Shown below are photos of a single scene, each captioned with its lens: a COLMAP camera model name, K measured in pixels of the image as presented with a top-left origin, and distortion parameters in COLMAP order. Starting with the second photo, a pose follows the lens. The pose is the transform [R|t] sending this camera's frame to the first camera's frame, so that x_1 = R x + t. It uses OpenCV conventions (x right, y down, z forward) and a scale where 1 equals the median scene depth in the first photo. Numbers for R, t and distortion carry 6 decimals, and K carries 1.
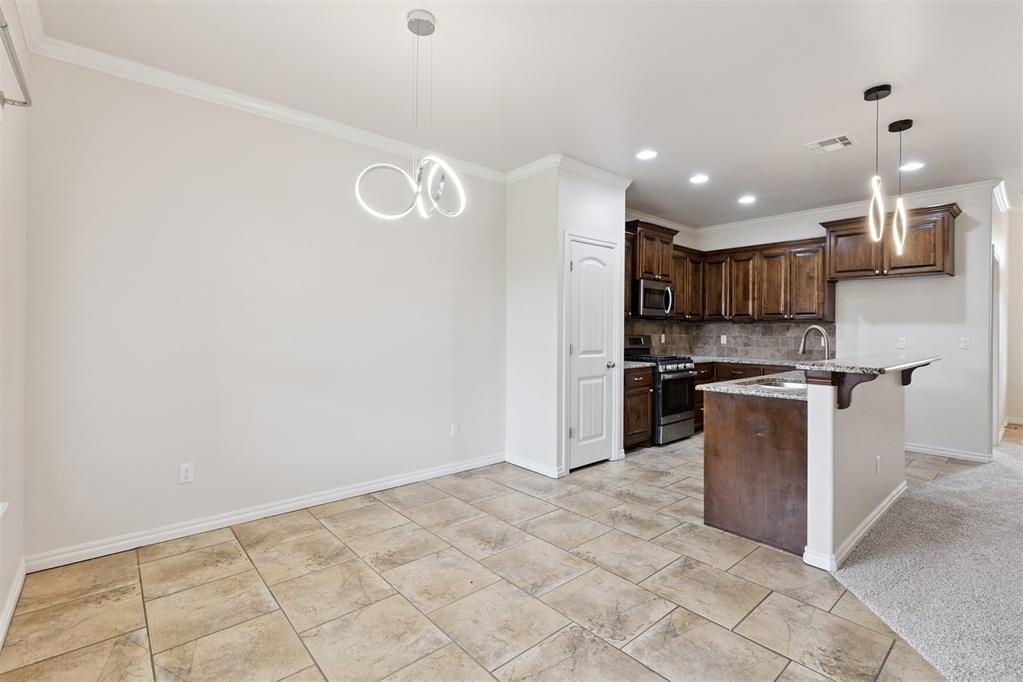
lens RADIAL K [[461.8, 0, 506.9], [0, 461.8, 330.4], [0, 0, 1]] dist [0.007214, -0.002779]
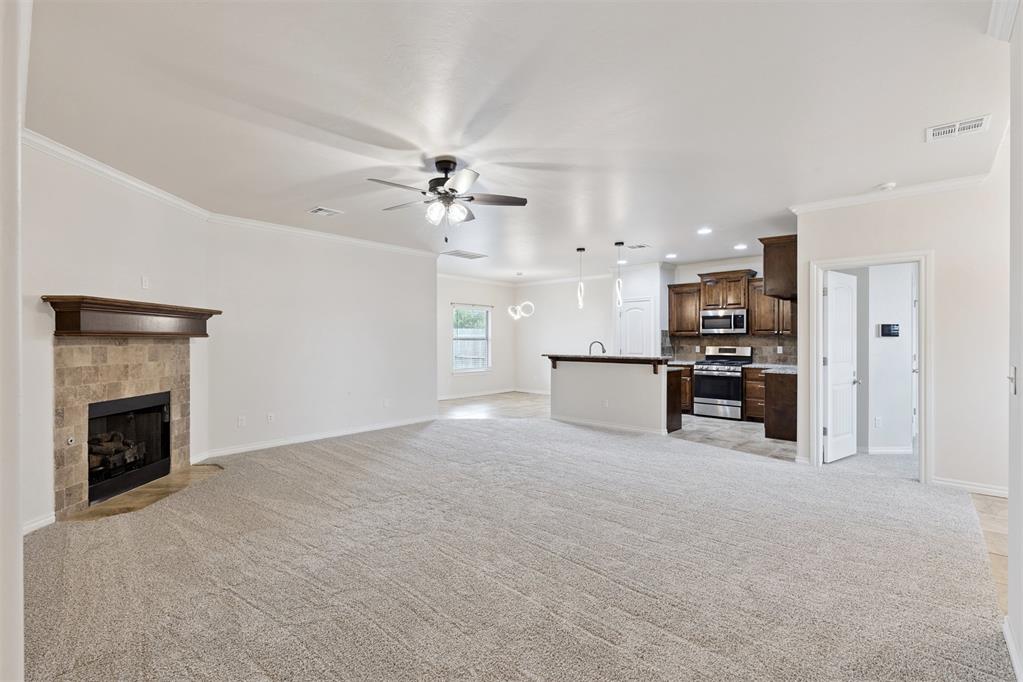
lens RADIAL K [[461.8, 0, 512.5], [0, 461.8, 336.5], [0, 0, 1]] dist [0.007214, -0.002779]
pose [[0.121530, -0.015409, -0.992468, 2.110656], [-0.002570, 0.999871, -0.015838, 0.004541], [0.992584, 0.004476, 0.121475, 0.205711]]
